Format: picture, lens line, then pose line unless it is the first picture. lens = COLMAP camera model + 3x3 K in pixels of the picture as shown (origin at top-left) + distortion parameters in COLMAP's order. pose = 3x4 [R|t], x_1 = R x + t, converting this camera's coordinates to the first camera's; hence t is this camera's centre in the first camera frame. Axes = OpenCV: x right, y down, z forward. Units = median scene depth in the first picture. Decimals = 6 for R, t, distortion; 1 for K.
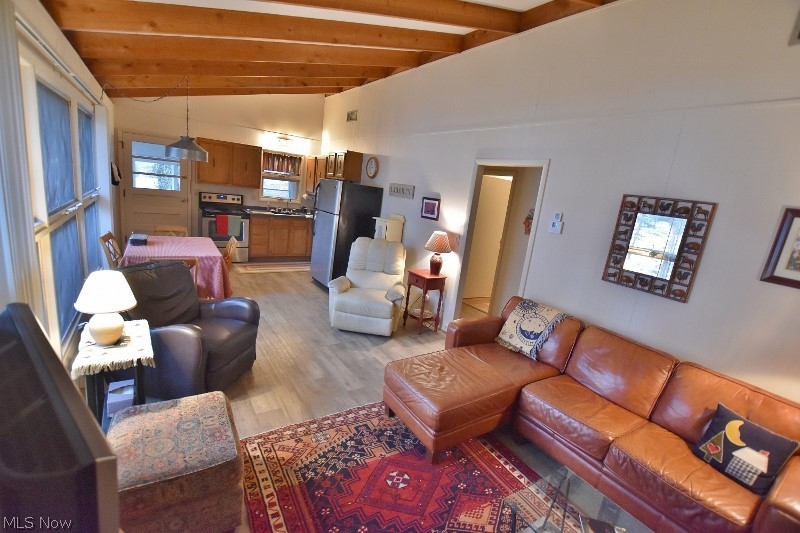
lens RADIAL K [[355.7, 0, 401.1], [0, 355.7, 264.3], [0, 0, 1]] dist [-0.029459, 0.002386]
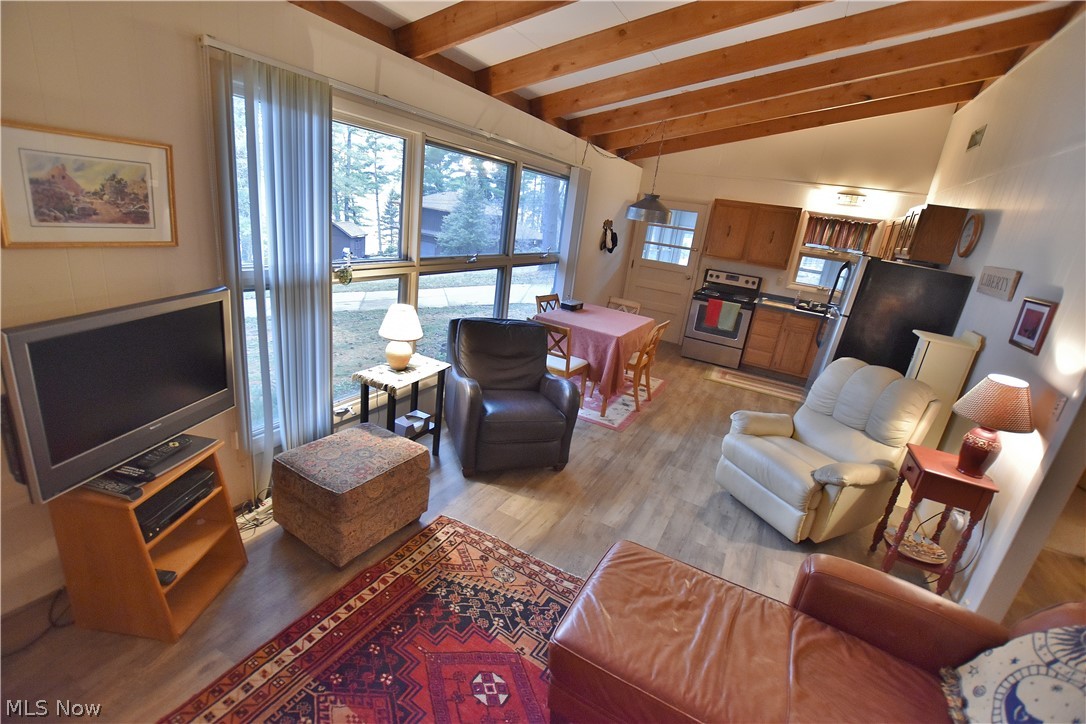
lens RADIAL K [[482.8, 0, 548.7], [0, 482.8, 362.7], [0, 0, 1]] dist [-0.029459, 0.002386]
pose [[0.468466, 0.207700, -0.858721, 0.316493], [-0.248408, 0.963728, 0.097581, -0.028653], [0.847840, 0.167599, 0.503068, 0.273714]]
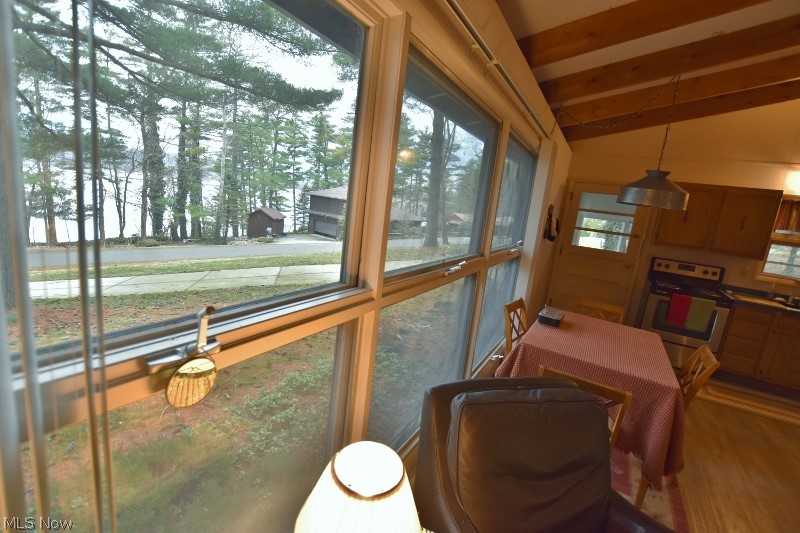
lens RADIAL K [[355.7, 0, 402.3], [0, 355.7, 267.3], [0, 0, 1]] dist [-0.029459, 0.002386]
pose [[0.436200, 0.105097, -0.893691, -0.221532], [-0.249251, 0.968408, -0.007773, -0.074619], [0.864640, 0.226144, 0.448615, 0.346241]]
